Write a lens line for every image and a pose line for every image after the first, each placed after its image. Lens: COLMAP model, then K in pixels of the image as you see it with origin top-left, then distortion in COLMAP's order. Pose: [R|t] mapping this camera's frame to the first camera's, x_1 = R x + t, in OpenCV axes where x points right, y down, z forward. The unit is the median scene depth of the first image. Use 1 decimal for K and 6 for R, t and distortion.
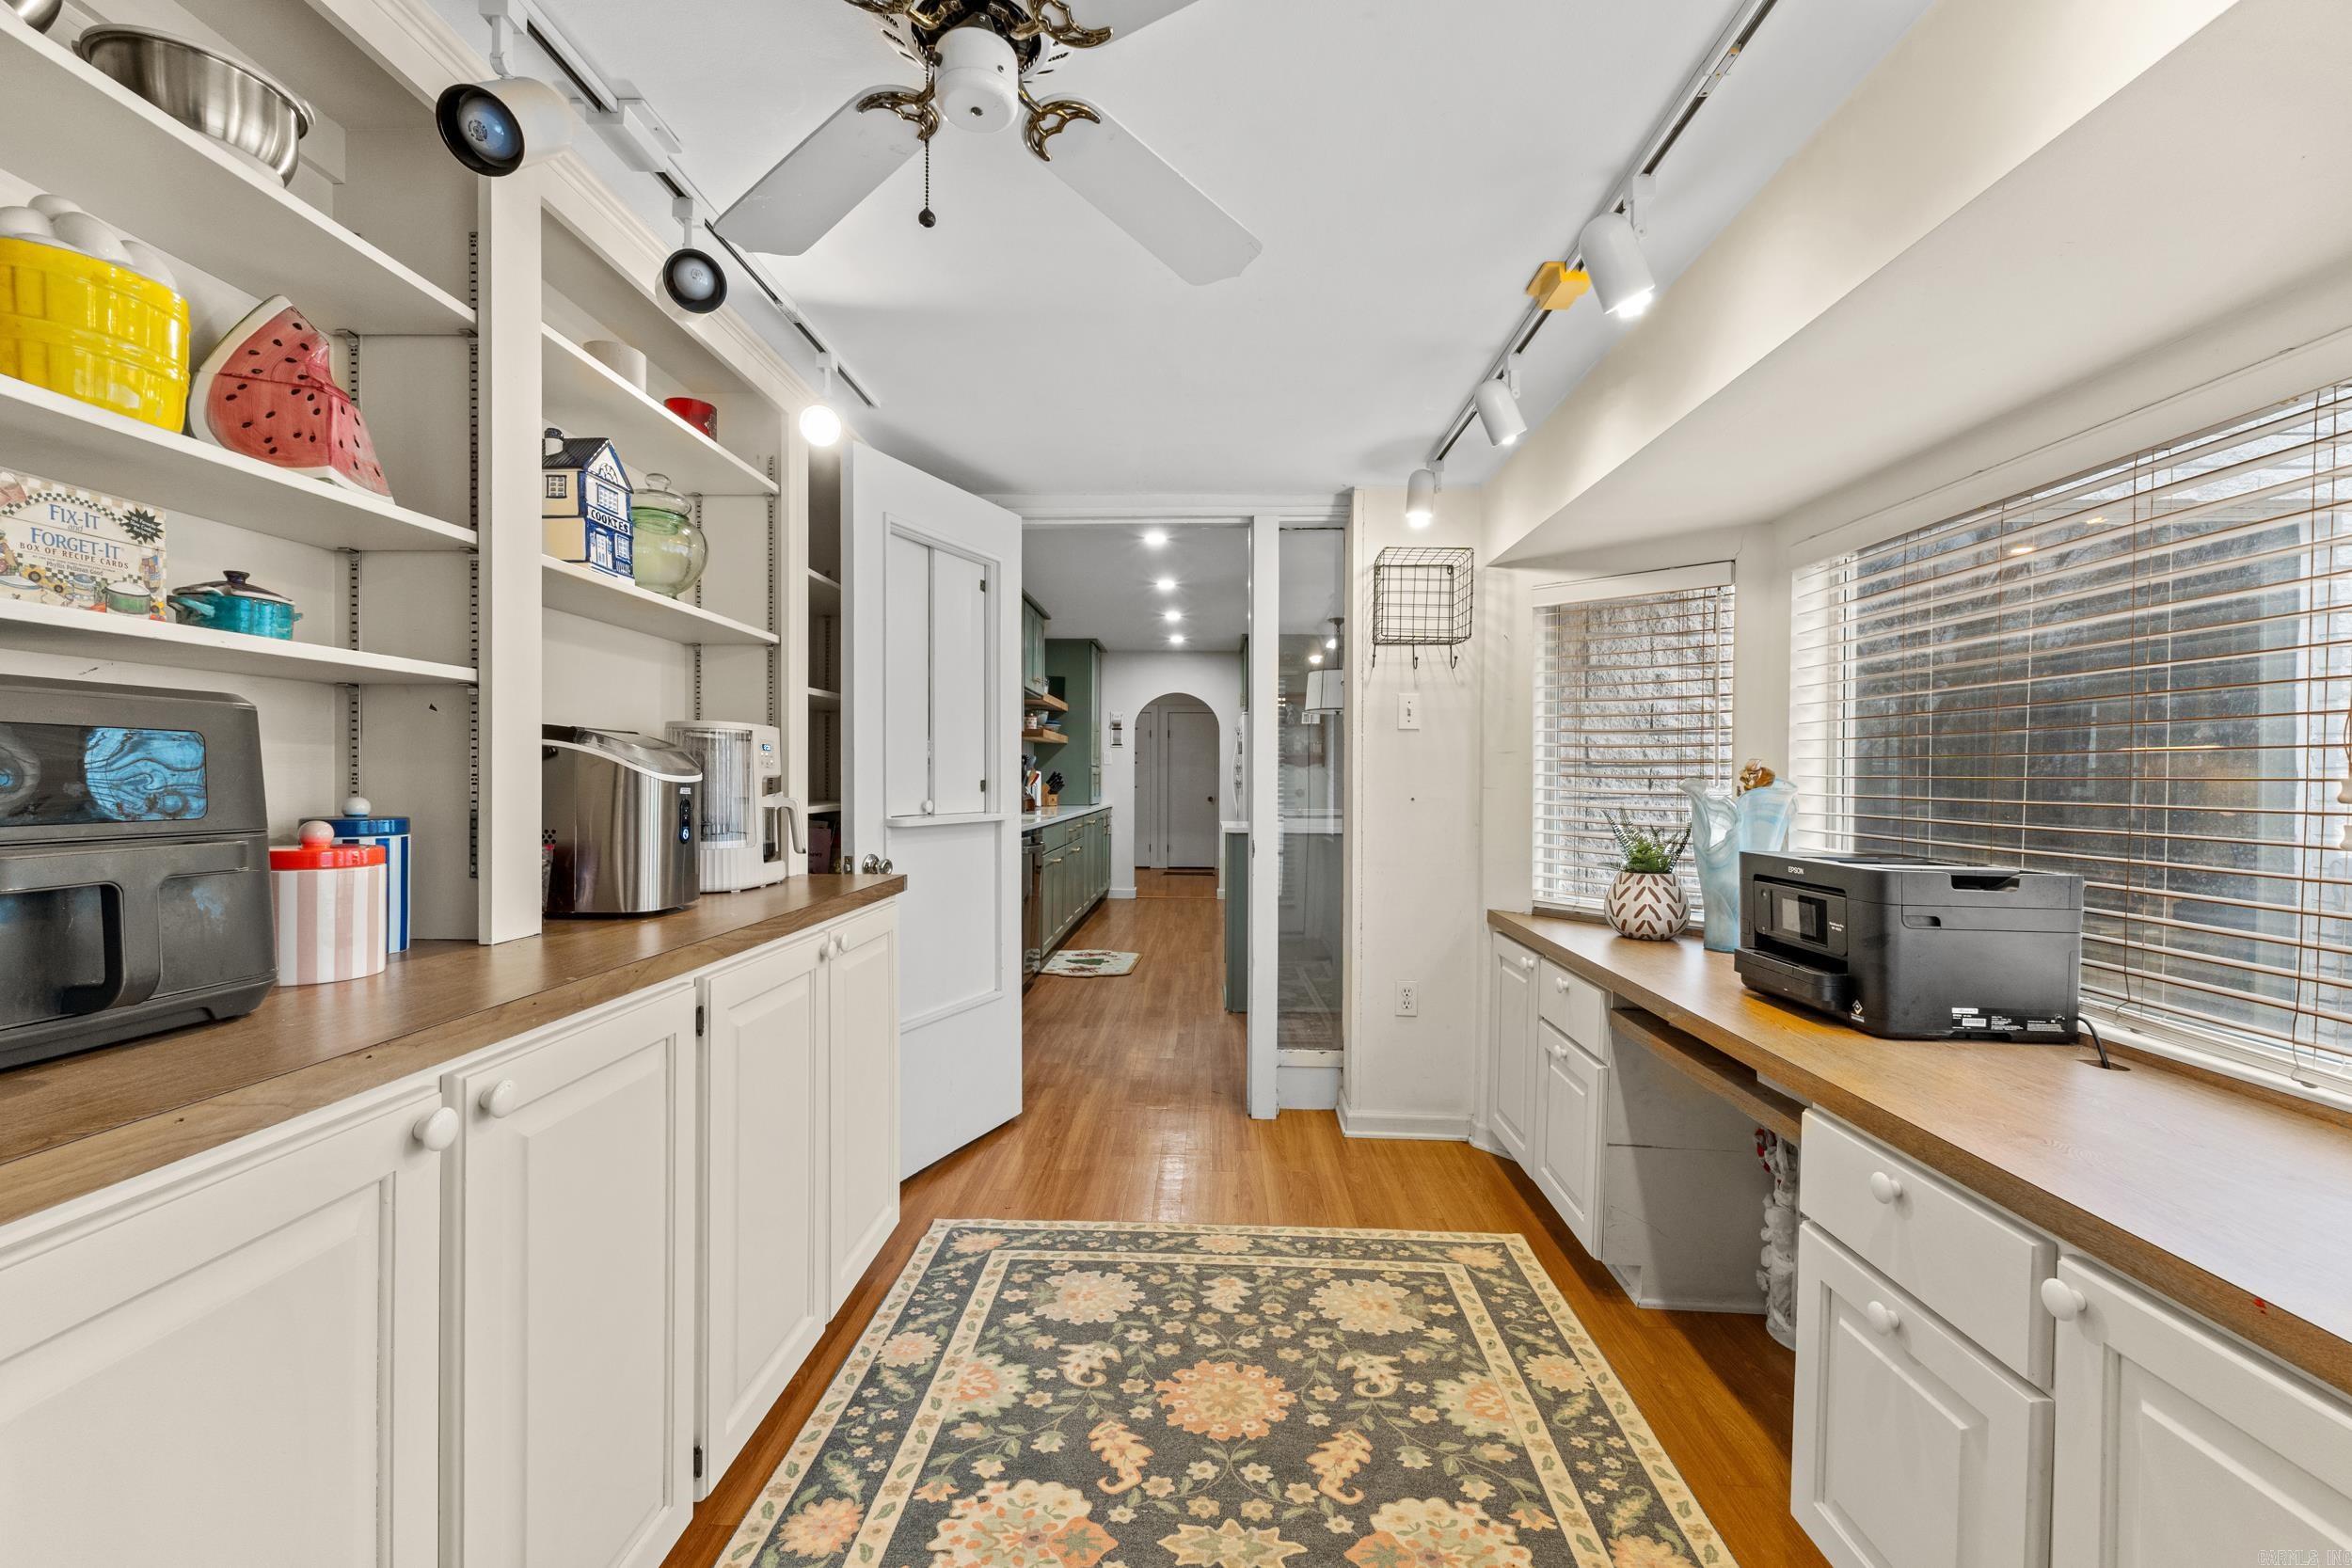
lens RADIAL K [[999.0, 0, 1176.0], [0, 999.0, 784.0], [0, 0, 1]] dist [0.000831, -0.000255]
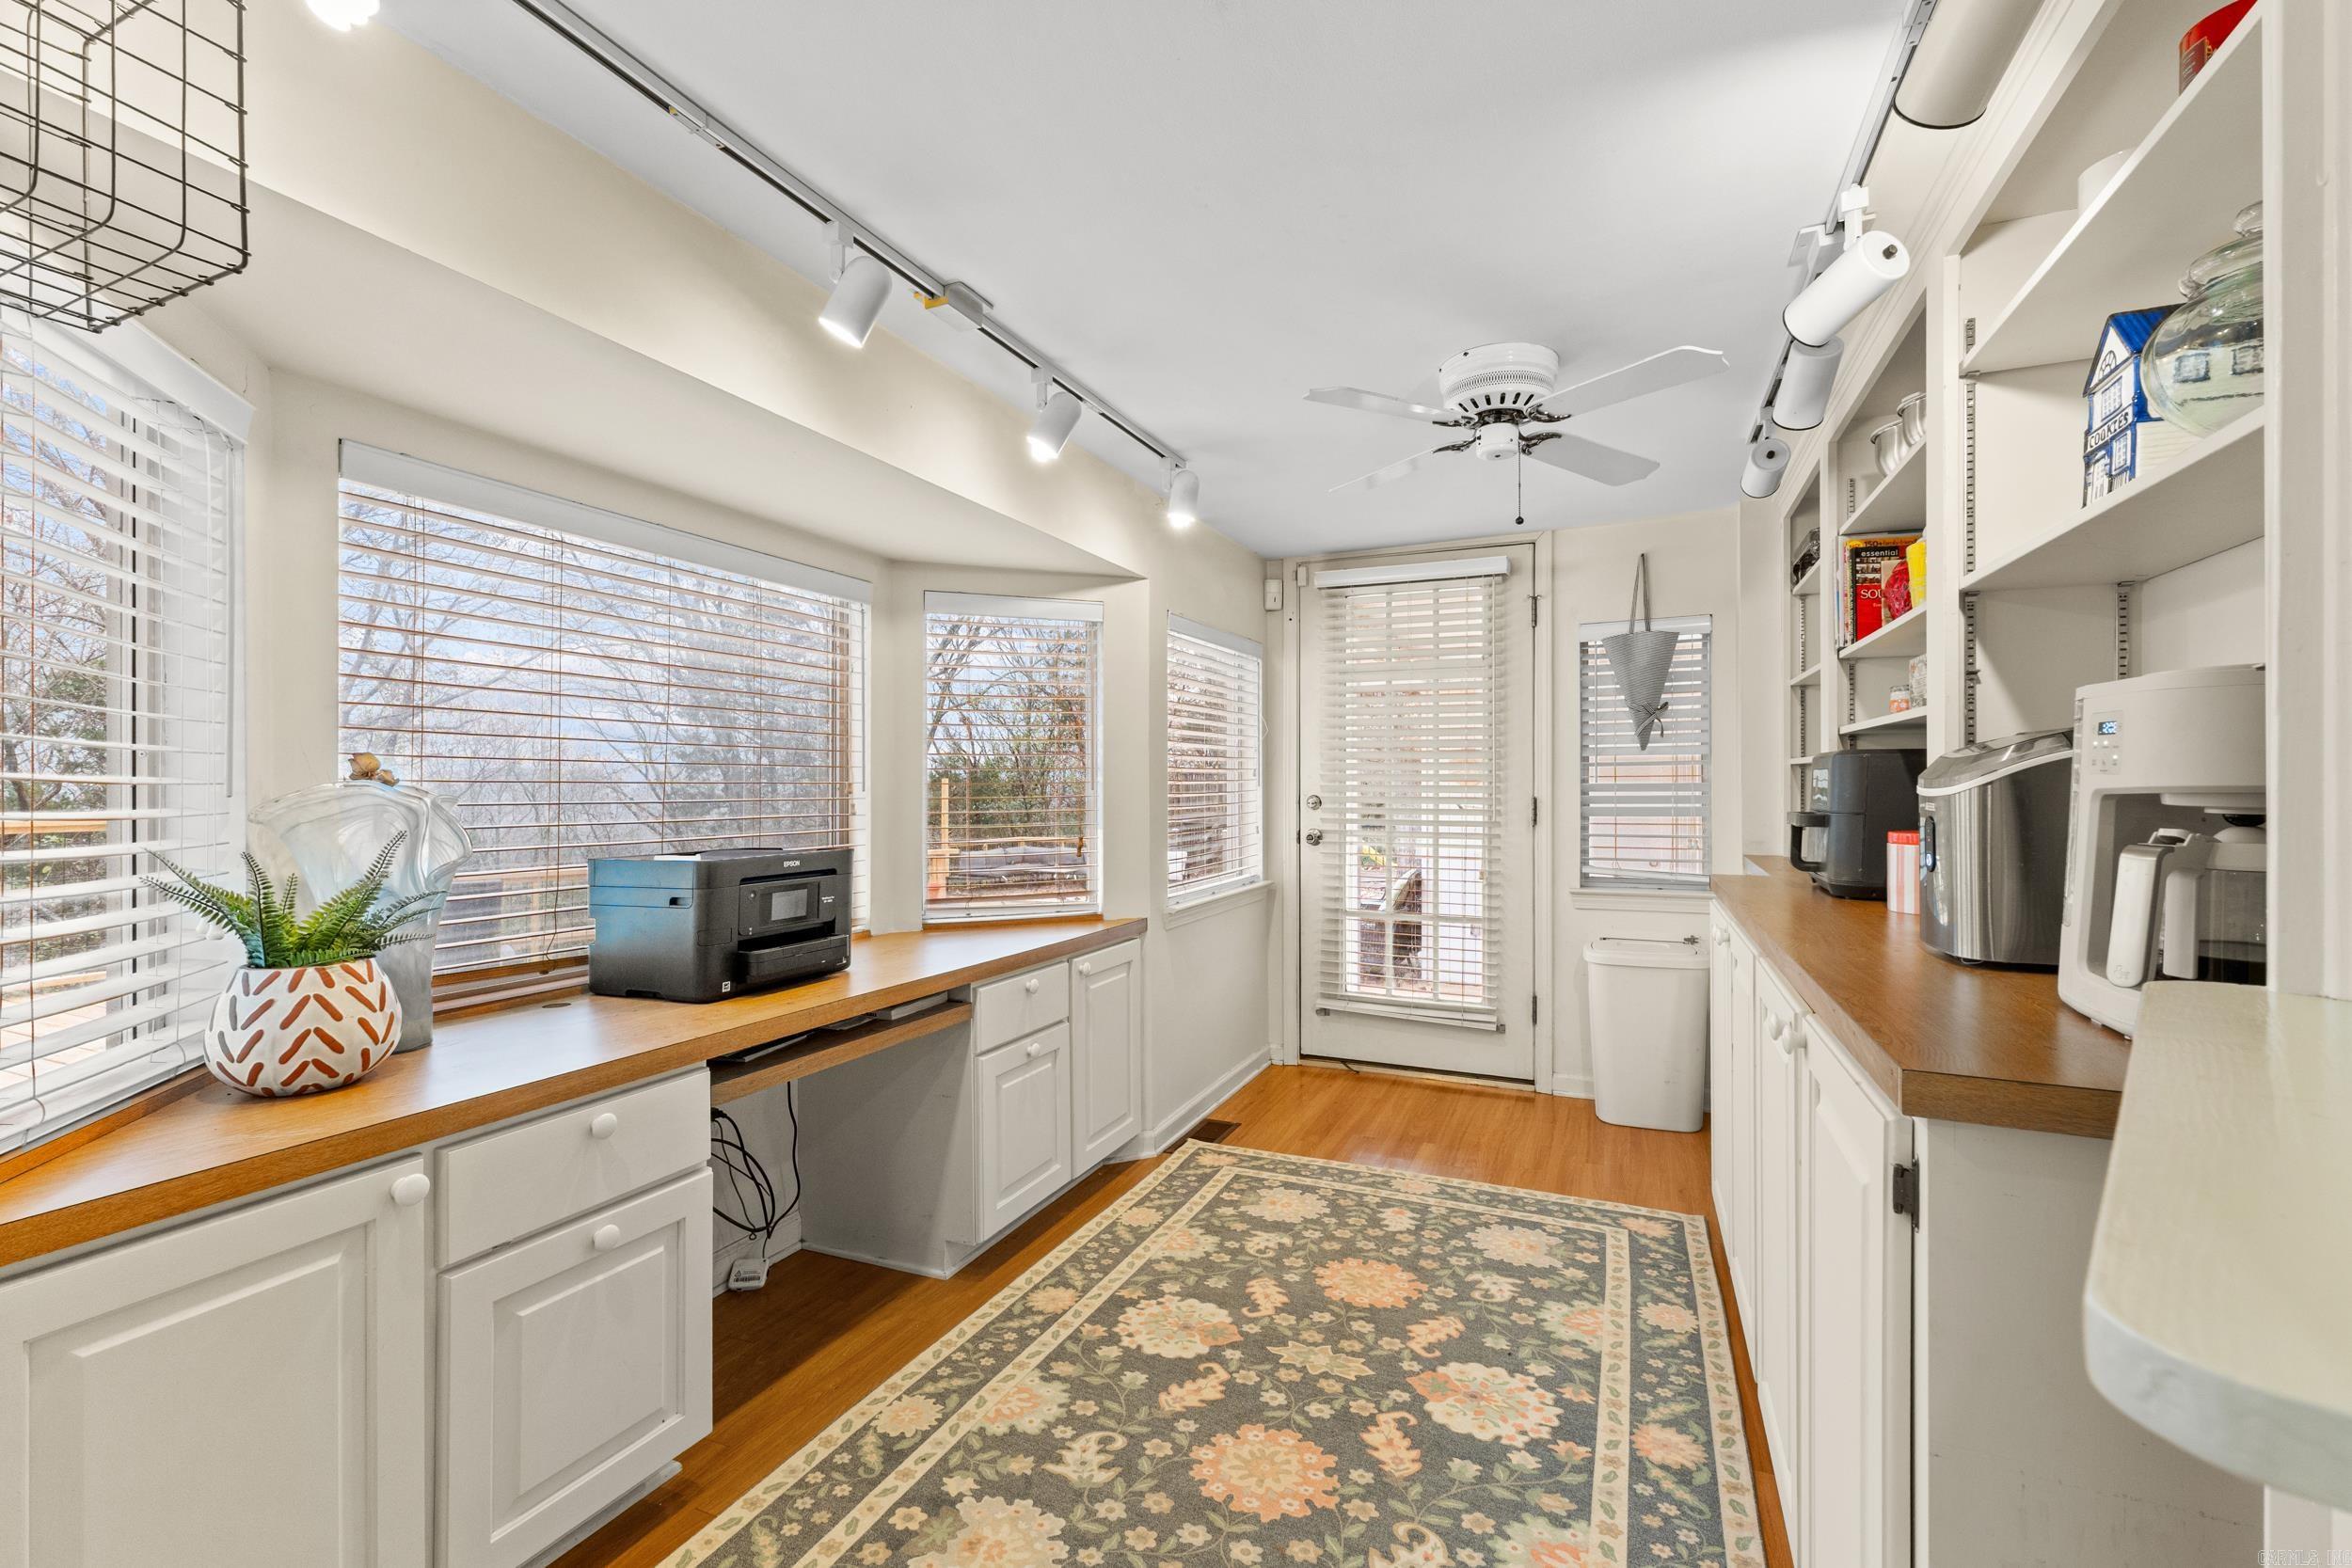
lens RADIAL K [[999.0, 0, 1176.0], [0, 999.0, 784.0], [0, 0, 1]] dist [0.000831, -0.000255]
pose [[-0.926490, -0.004560, 0.376291, -0.226695], [-0.001332, 0.999960, 0.008839, -0.017387], [-0.376316, 0.007688, -0.926459, 1.966737]]
